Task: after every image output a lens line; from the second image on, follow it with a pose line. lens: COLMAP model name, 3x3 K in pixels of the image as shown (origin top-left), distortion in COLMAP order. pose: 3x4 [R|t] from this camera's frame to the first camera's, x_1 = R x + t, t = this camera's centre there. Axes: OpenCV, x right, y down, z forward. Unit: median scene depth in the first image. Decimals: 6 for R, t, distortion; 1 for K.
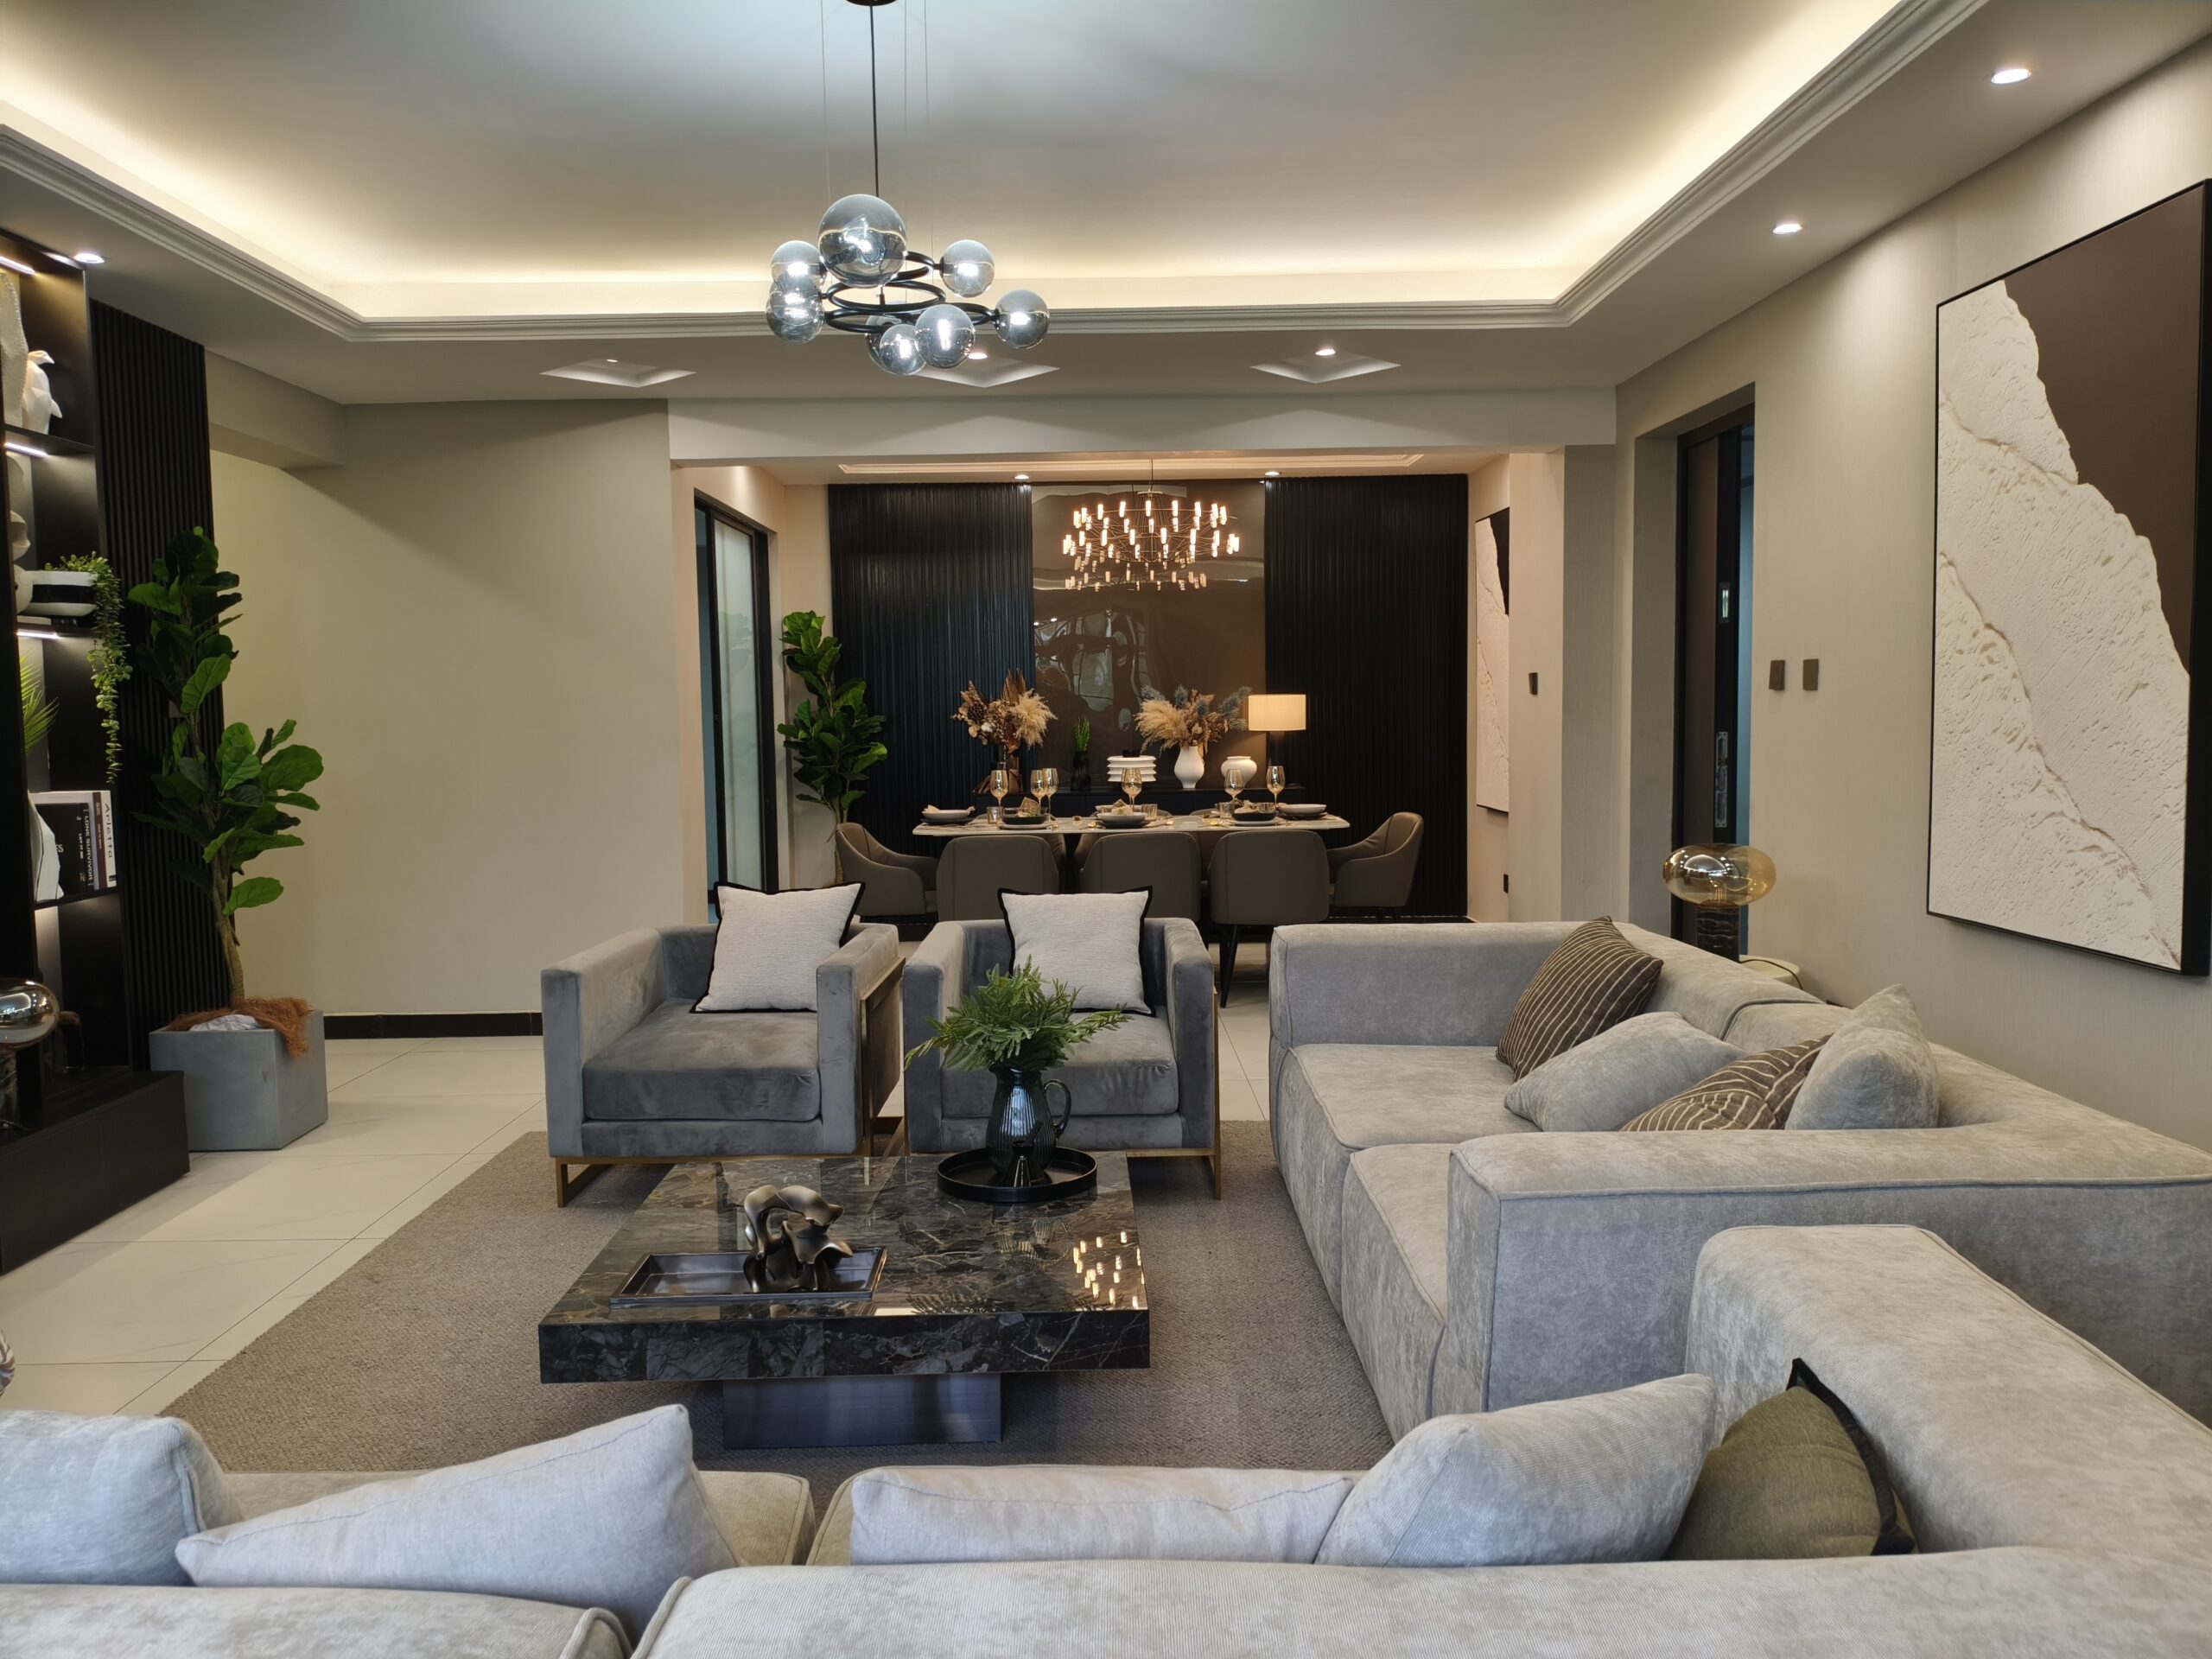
lens RADIAL K [[1692.3, 0, 1109.9], [0, 1692.3, 828.6], [0, 0, 1]] dist [0.062546, -0.111587]
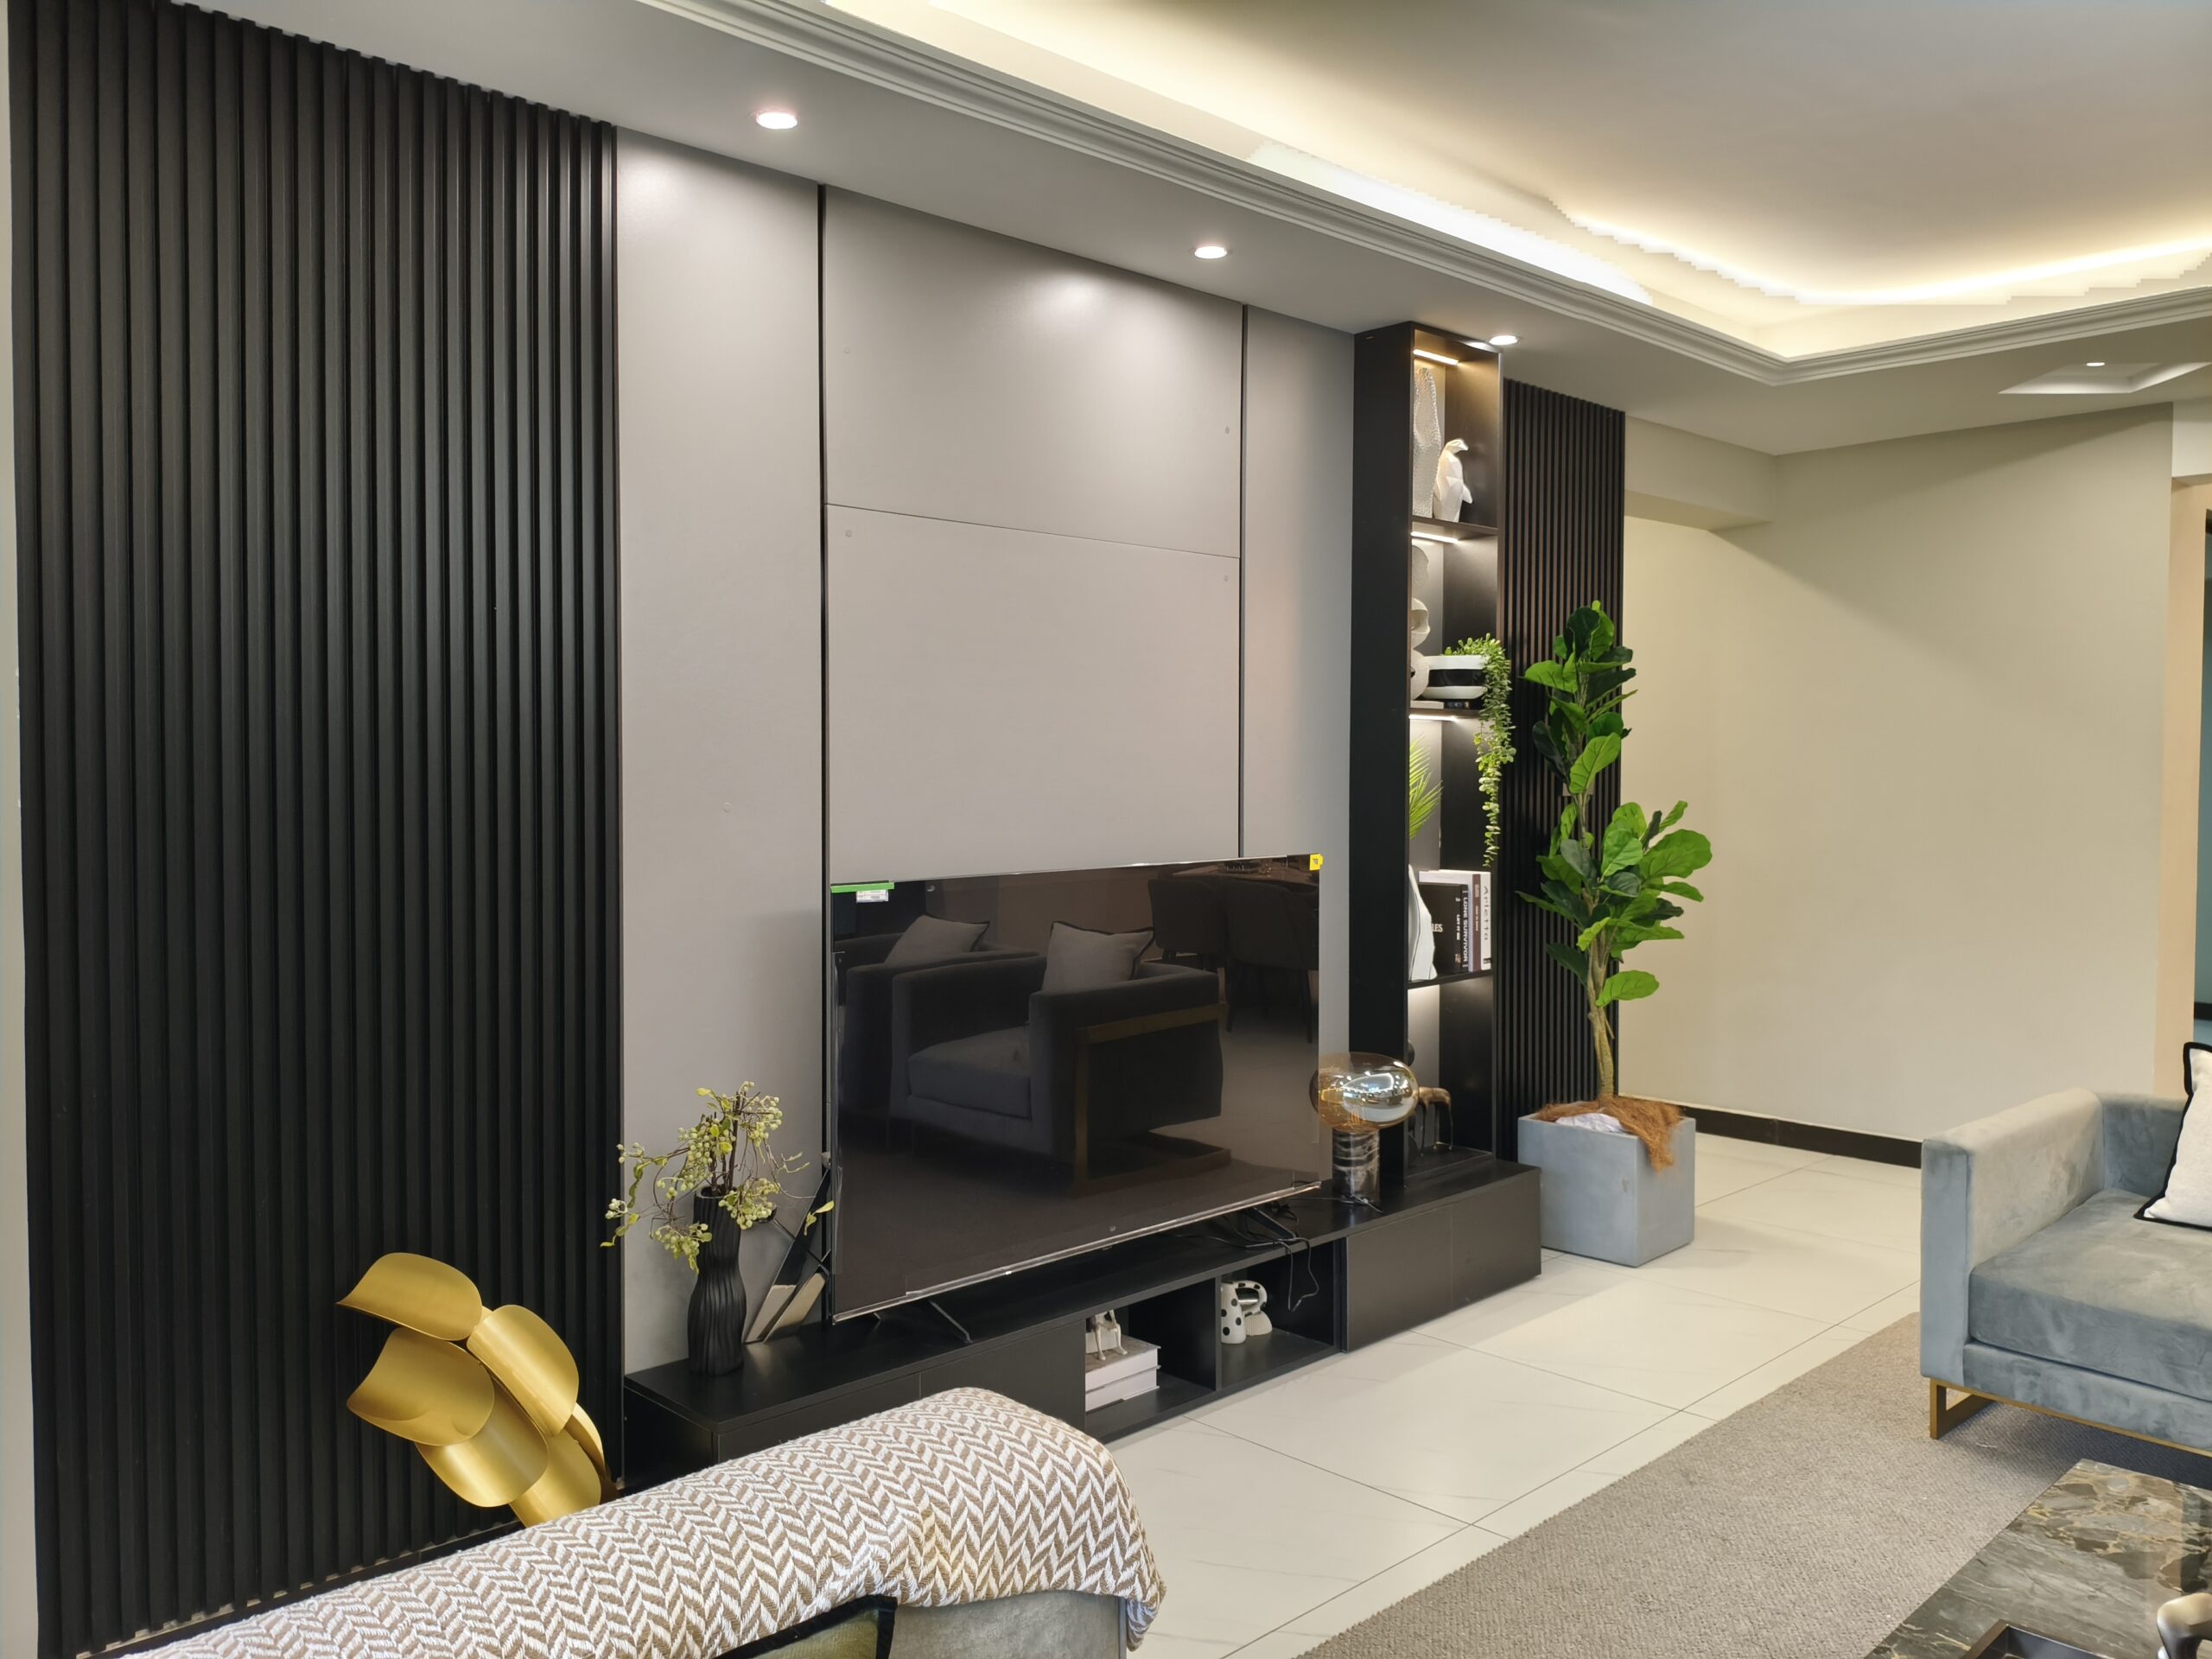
lens RADIAL K [[1706.9, 0, 1104.4], [0, 1706.9, 817.1], [0, 0, 1]] dist [0.028270, -0.051974]
pose [[0.684263, 0.037693, -0.728260, -0.017480], [-0.064607, 0.997870, -0.009057, -0.031071], [0.726368, 0.053248, 0.685241, 0.153872]]
